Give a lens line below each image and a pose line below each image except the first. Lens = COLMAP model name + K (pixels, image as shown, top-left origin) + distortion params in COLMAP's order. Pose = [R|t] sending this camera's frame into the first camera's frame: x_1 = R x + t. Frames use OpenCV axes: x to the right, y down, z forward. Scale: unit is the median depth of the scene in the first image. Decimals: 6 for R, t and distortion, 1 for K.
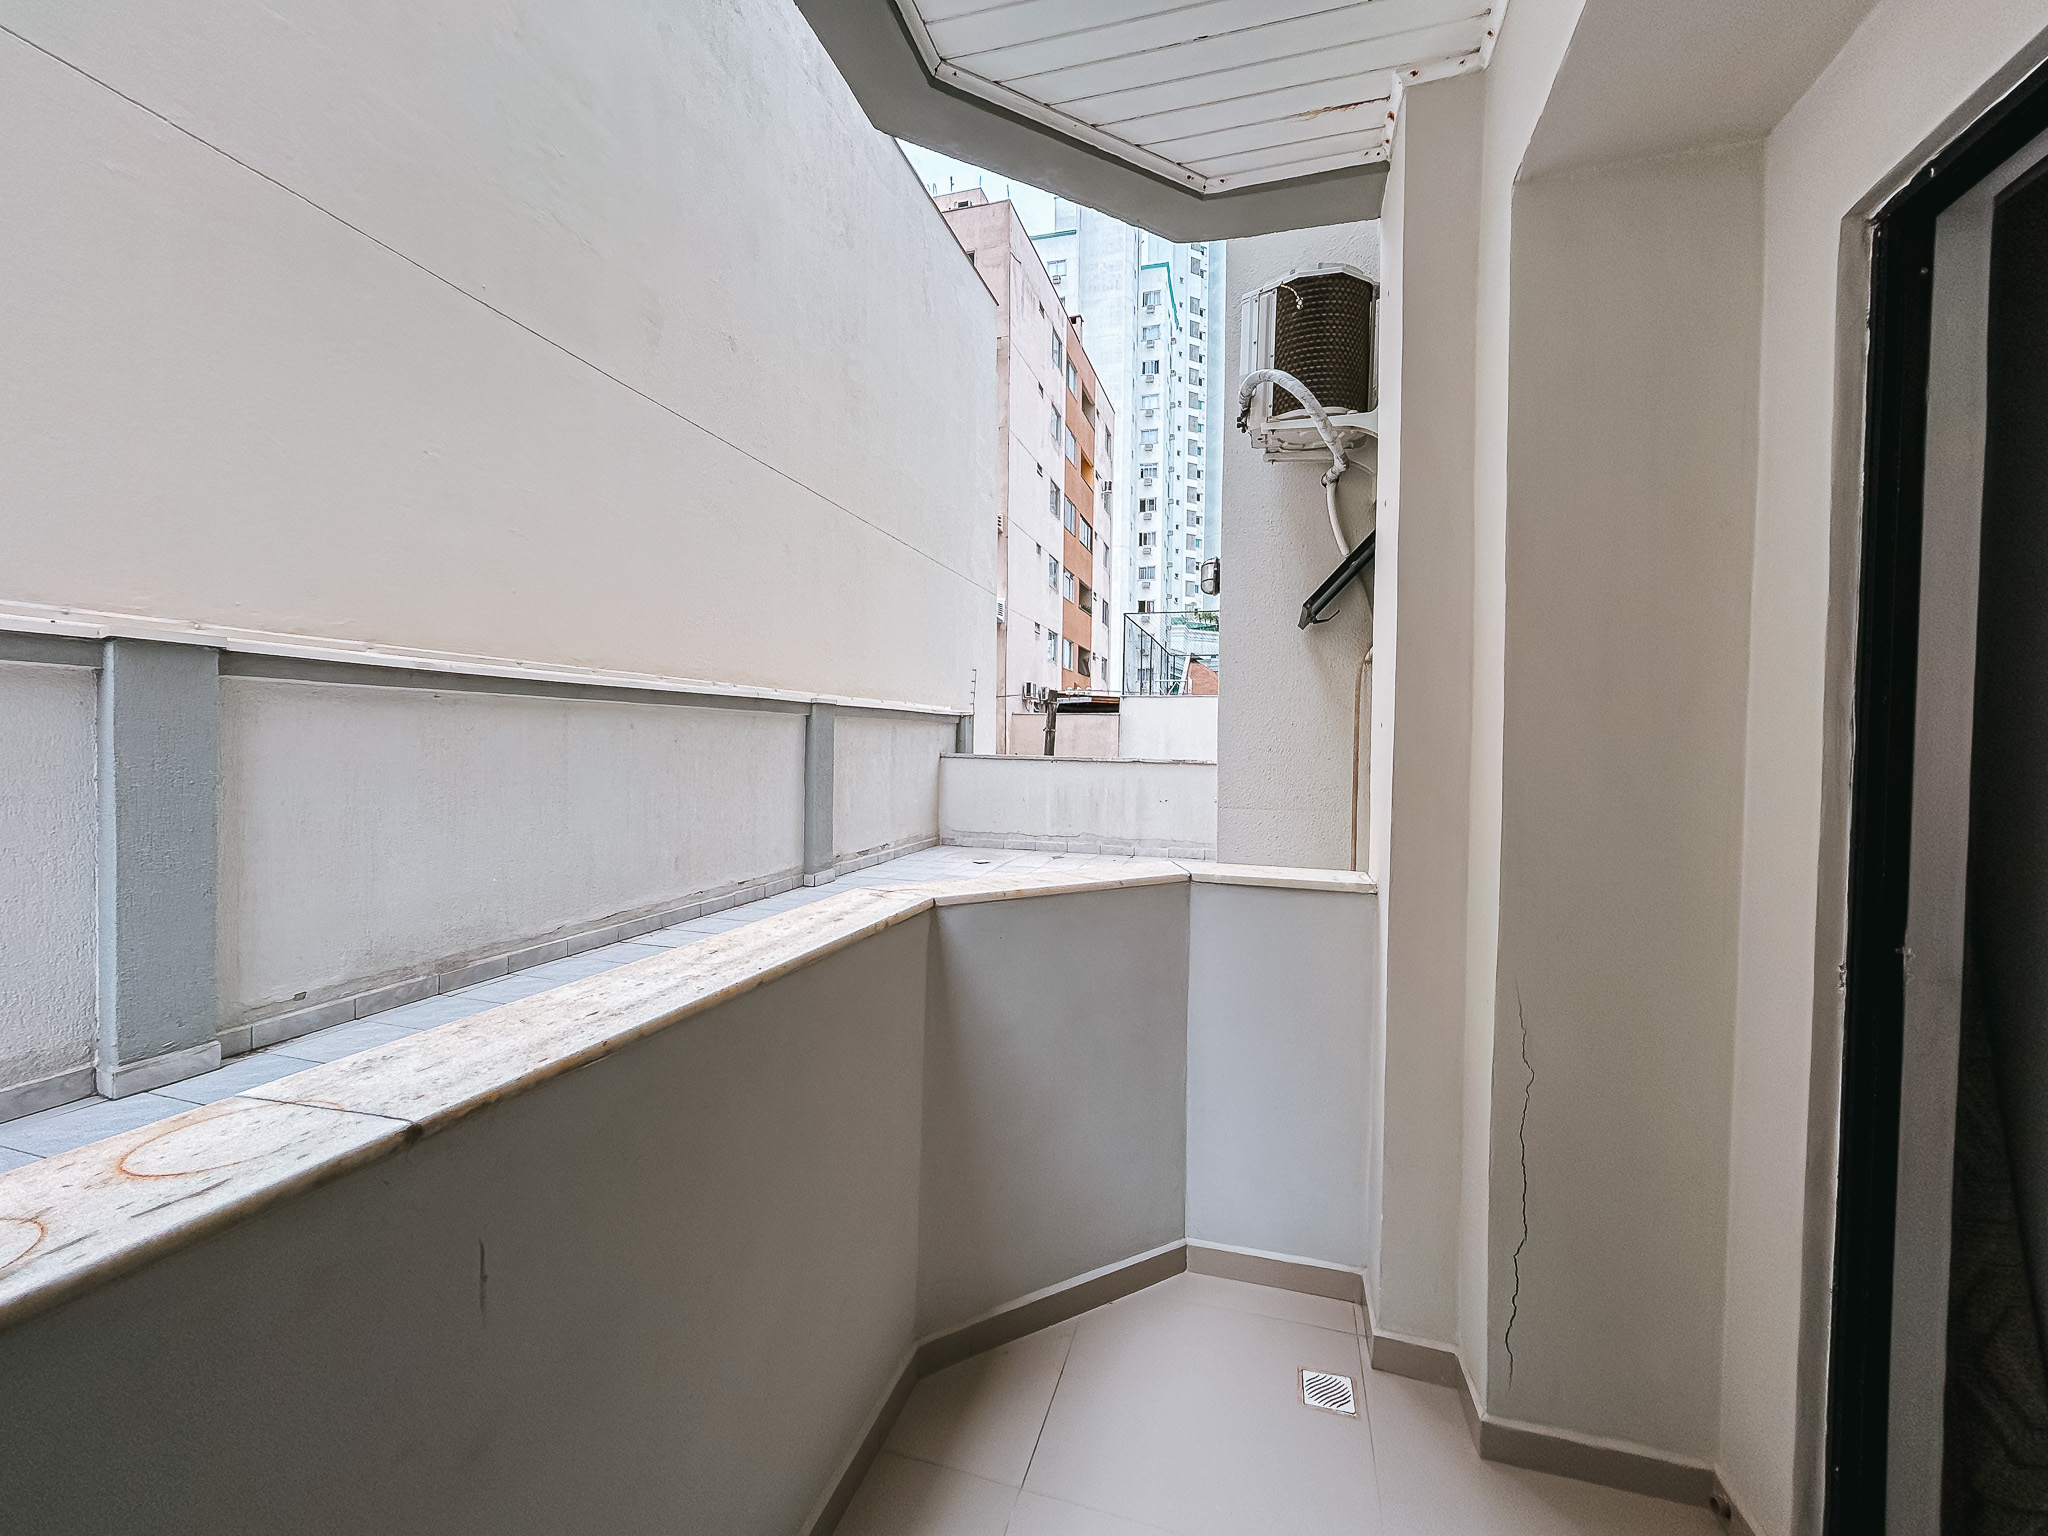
lens RADIAL K [[833.2, 0, 1020.5], [0, 833.2, 762.6], [0, 0, 1]] dist [-0.009199, 0.006702]
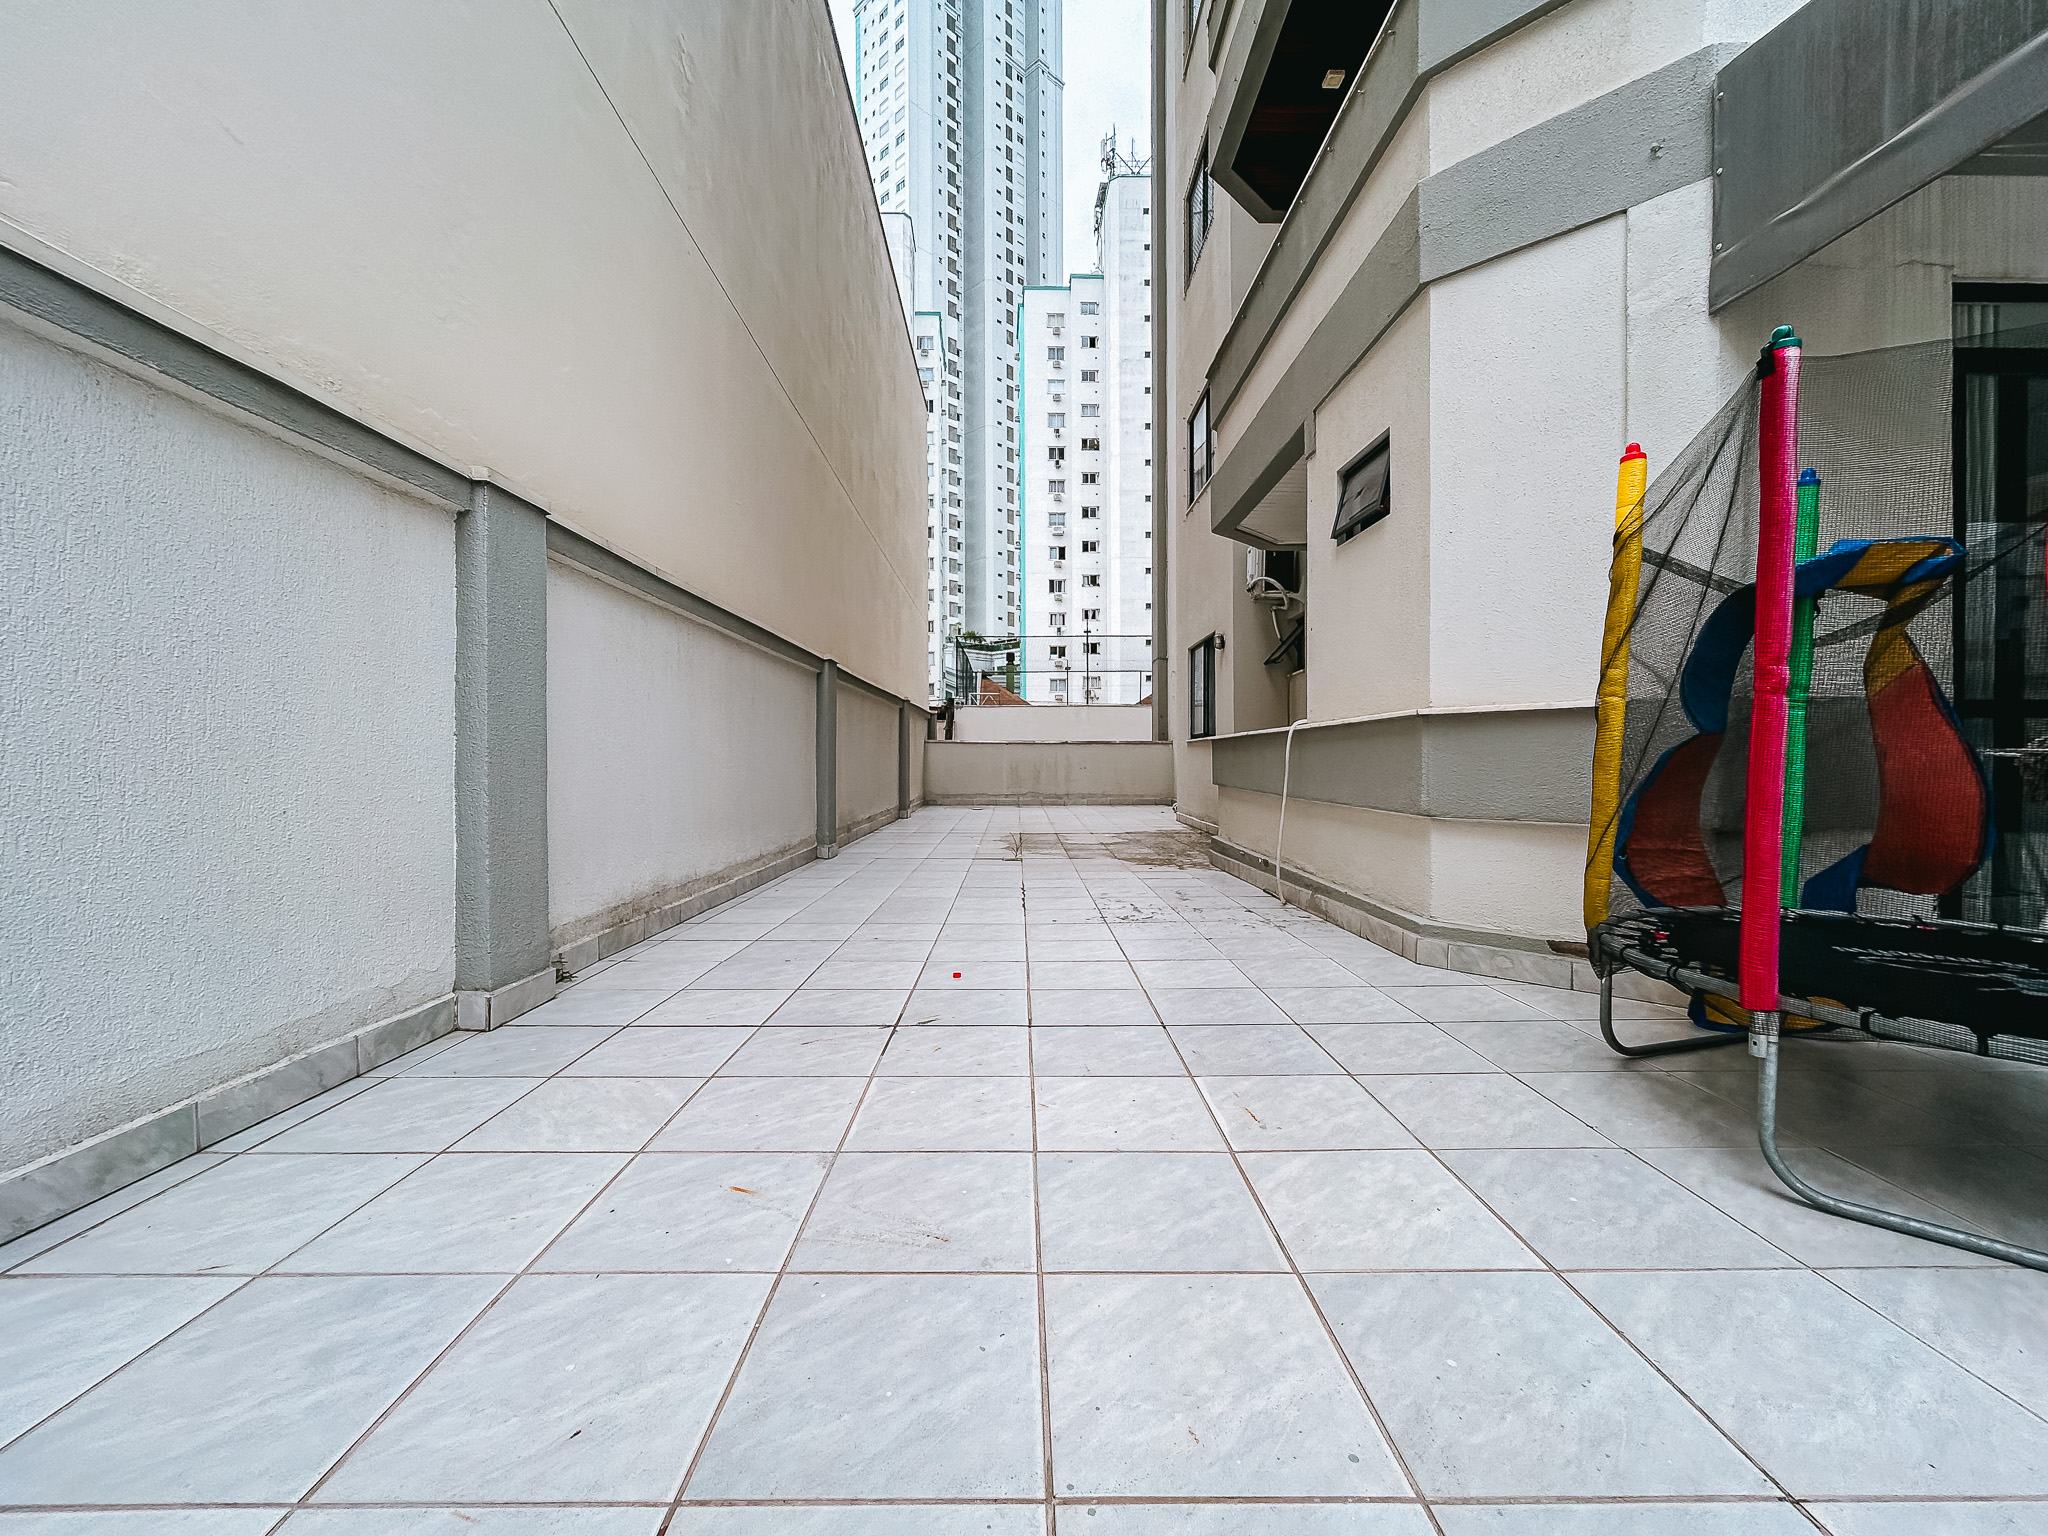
lens RADIAL K [[833.2, 0, 1020.5], [0, 833.2, 762.6], [0, 0, 1]] dist [-0.009199, 0.006702]
pose [[0.954637, -0.014628, 0.297411, -0.352225], [0.020342, 0.999663, -0.016125, 0.052244], [-0.297075, 0.021443, 0.954613, -0.380164]]
